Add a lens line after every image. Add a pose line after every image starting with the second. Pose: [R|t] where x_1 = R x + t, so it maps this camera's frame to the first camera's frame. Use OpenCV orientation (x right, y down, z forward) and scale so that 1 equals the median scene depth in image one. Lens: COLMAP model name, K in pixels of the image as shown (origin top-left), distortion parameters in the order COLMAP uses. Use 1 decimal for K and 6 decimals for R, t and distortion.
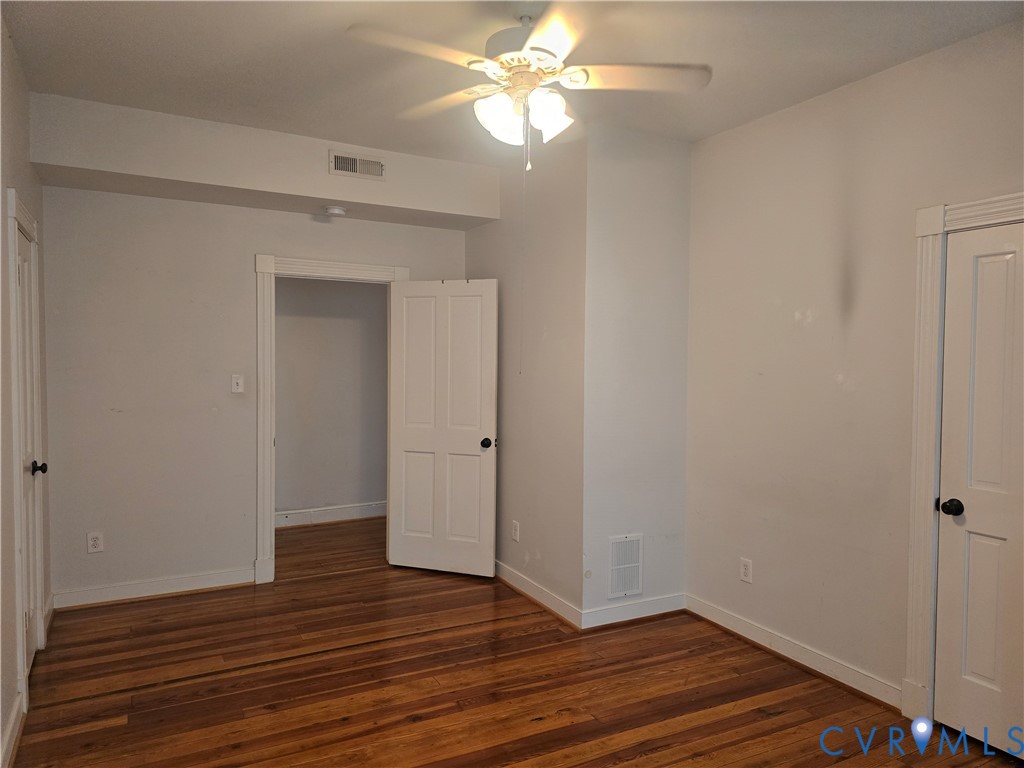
lens RADIAL K [[686.3, 0, 503.8], [0, 686.3, 382.9], [0, 0, 1]] dist [0.062653, -0.060064]
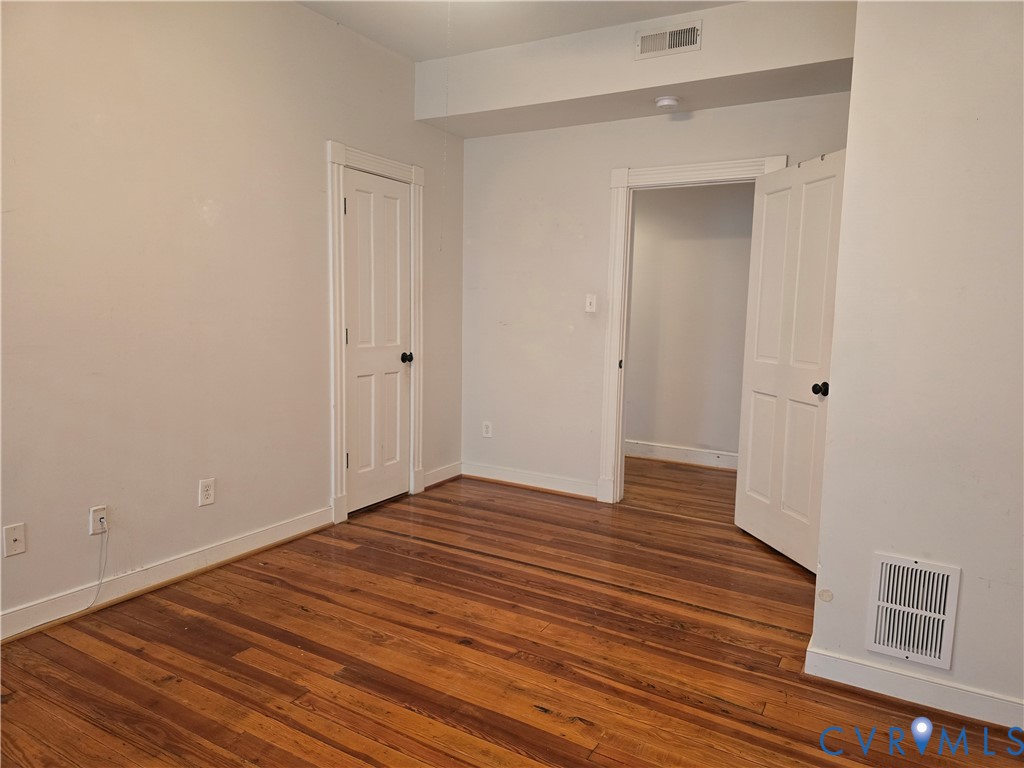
lens RADIAL K [[686.3, 0, 515.9], [0, 686.3, 381.3], [0, 0, 1]] dist [0.062653, -0.060064]
pose [[0.536964, 0.097482, -0.837954, 0.499450], [-0.049567, 0.995231, 0.084016, 0.044032], [0.842148, -0.003579, 0.539235, 0.432137]]
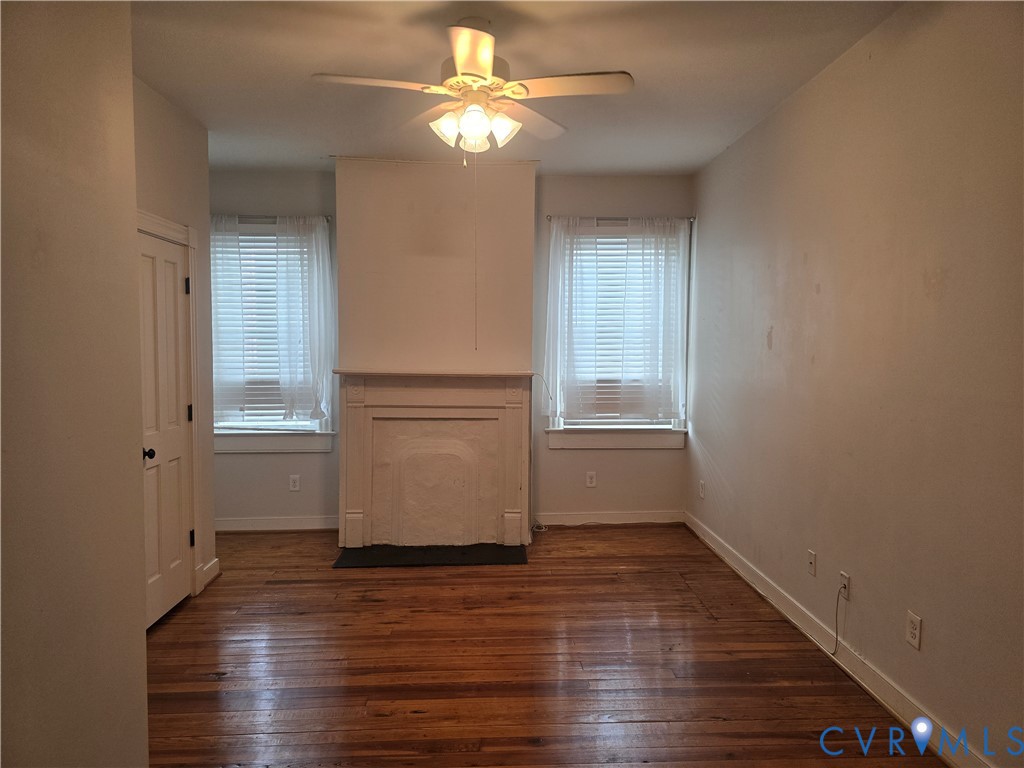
lens RADIAL K [[686.3, 0, 513.8], [0, 686.3, 385.4], [0, 0, 1]] dist [0.062653, -0.060064]
pose [[-0.903204, -0.031643, 0.428043, -0.360423], [0.007972, 0.995870, 0.090440, -0.039227], [-0.429137, 0.085099, -0.899222, 1.367461]]
